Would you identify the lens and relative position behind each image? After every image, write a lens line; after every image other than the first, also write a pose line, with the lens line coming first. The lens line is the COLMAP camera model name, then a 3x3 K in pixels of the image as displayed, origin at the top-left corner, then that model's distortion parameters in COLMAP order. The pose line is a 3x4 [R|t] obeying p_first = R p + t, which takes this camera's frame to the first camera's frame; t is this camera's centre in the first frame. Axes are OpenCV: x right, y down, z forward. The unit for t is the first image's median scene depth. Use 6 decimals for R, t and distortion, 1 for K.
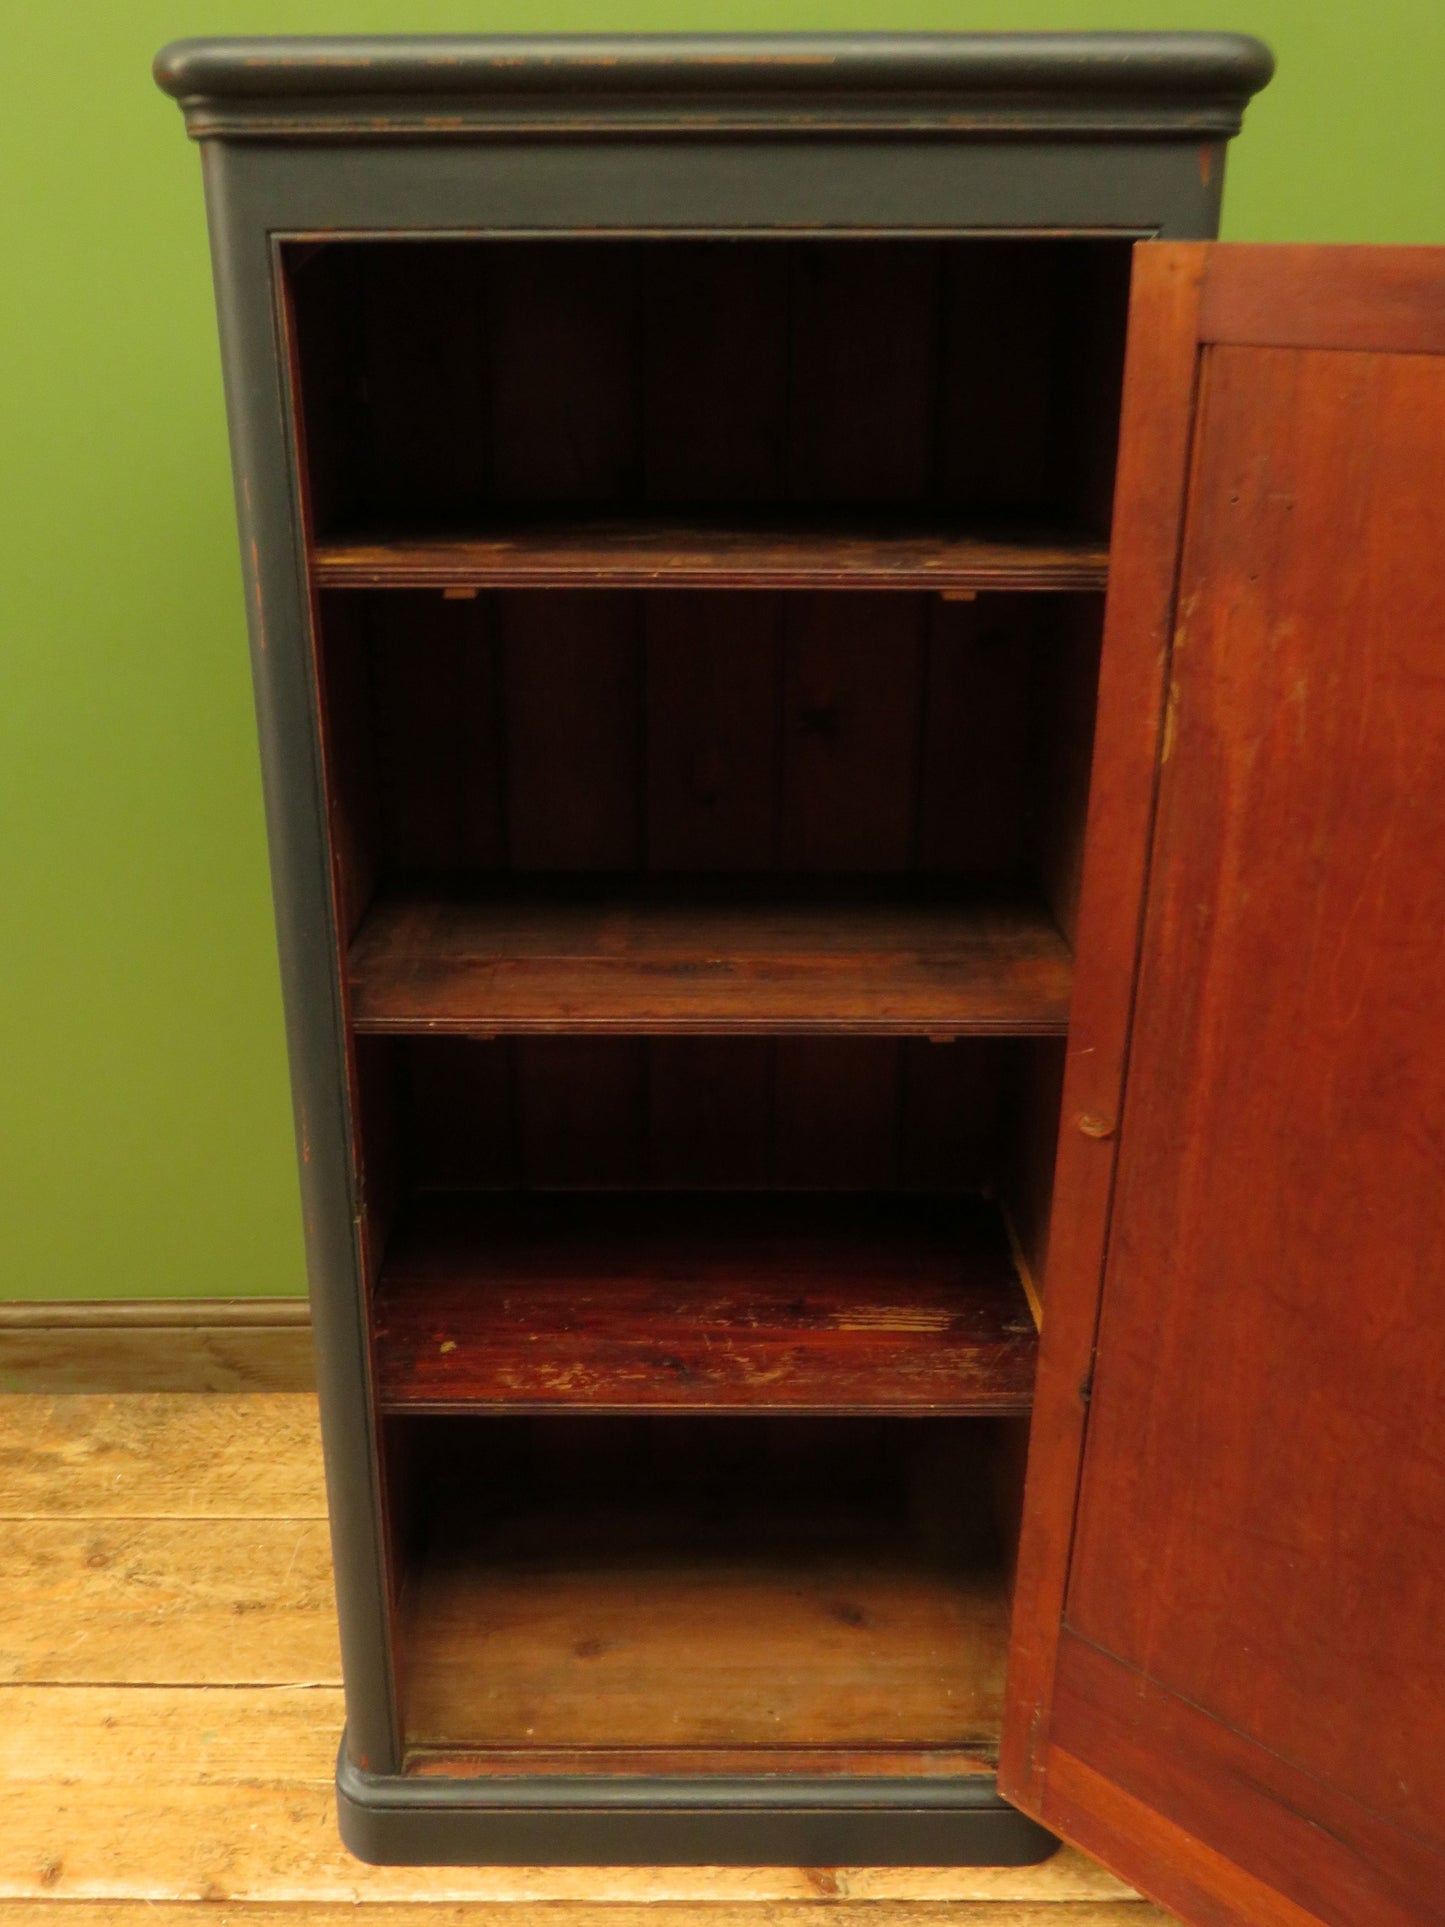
lens RADIAL K [[1769.6, 0, 704.1], [0, 1769.6, 965.8], [0, 0, 1]] dist [-0.013058, -0.019531]
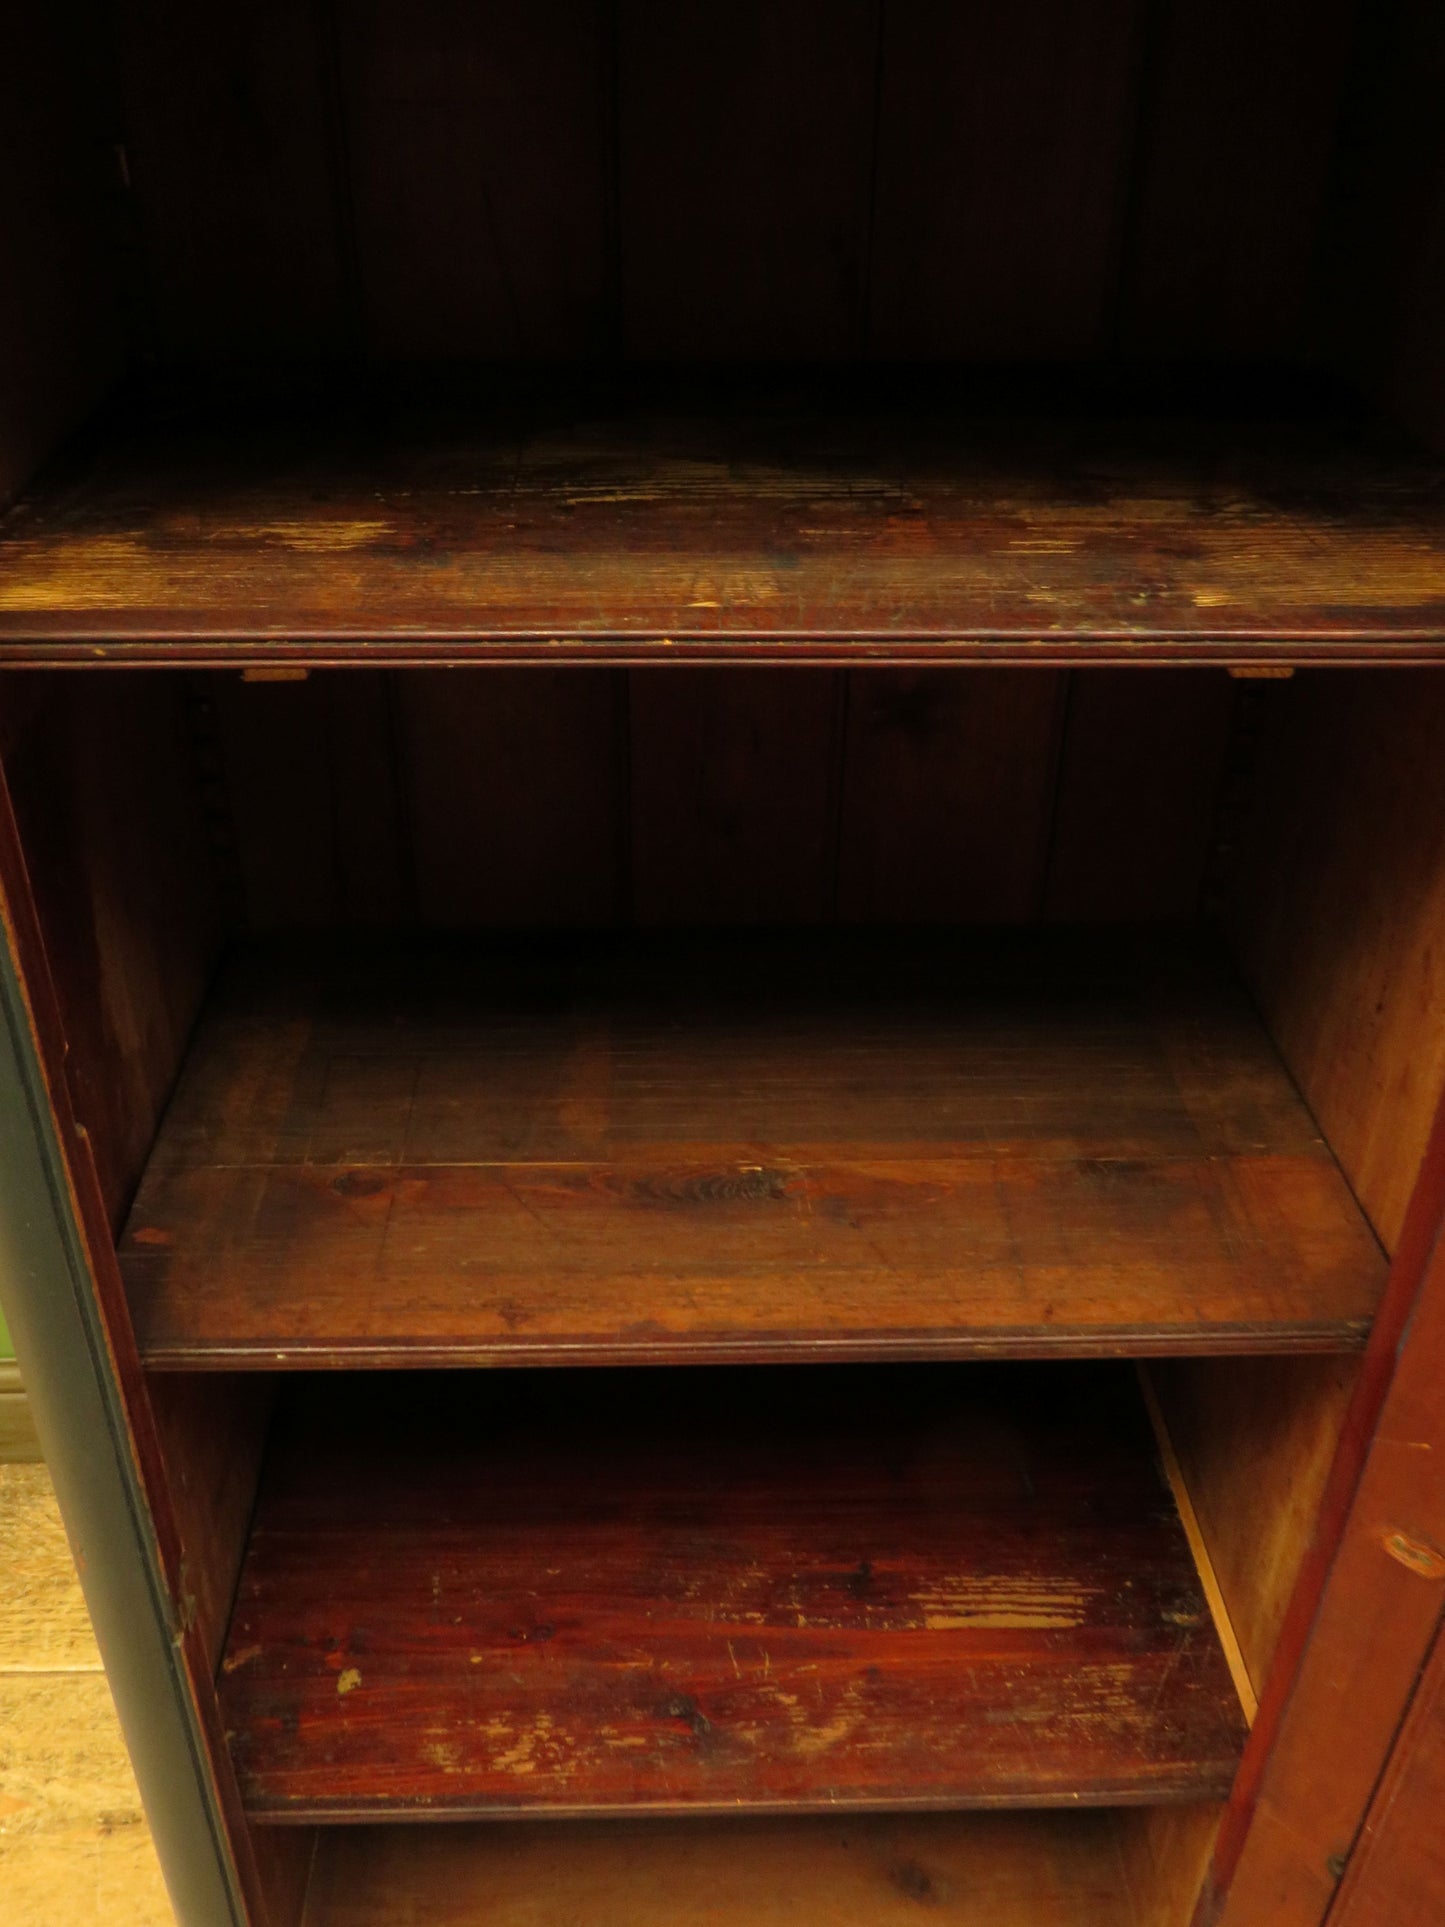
lens RADIAL K [[1769.6, 0, 704.1], [0, 1769.6, 965.8], [0, 0, 1]] dist [-0.013058, -0.019531]
pose [[0.999696, -0.009532, 0.022750, -0.021930], [0.005100, 0.982264, 0.187435, -0.172414], [-0.024133, -0.187262, 0.982014, 0.379534]]
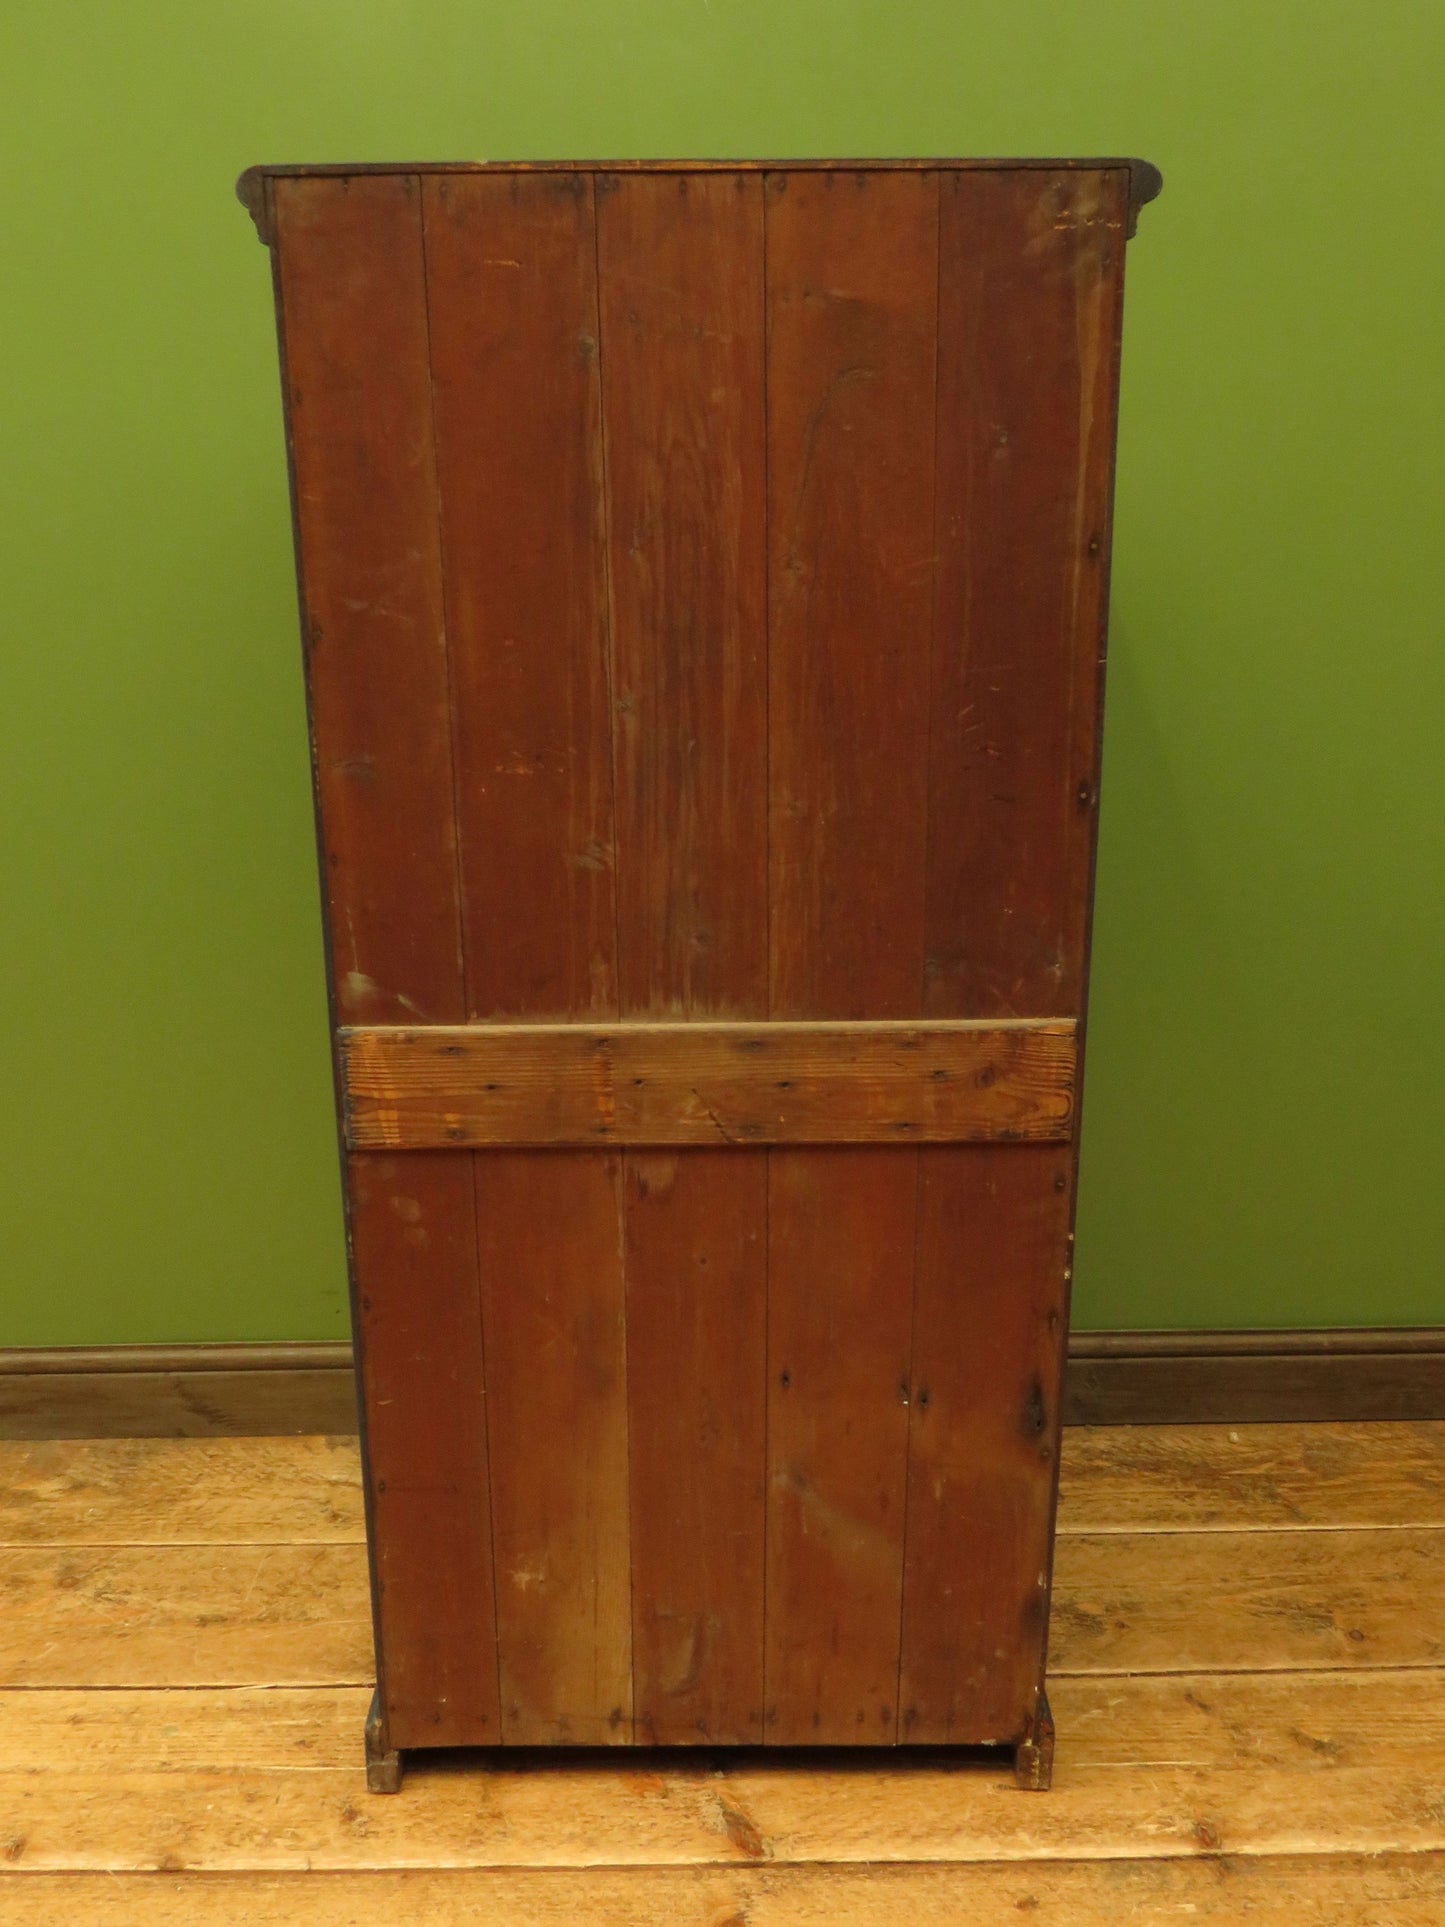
lens RADIAL K [[1760.6, 0, 717.5], [0, 1760.6, 956.2], [0, 0, 1]] dist [-0.033566, -0.000609]
pose [[0.999864, -0.009505, 0.013492, 0.039507], [0.010872, 0.994398, -0.105143, 0.100396], [-0.012417, 0.105275, 0.994366, -0.095690]]
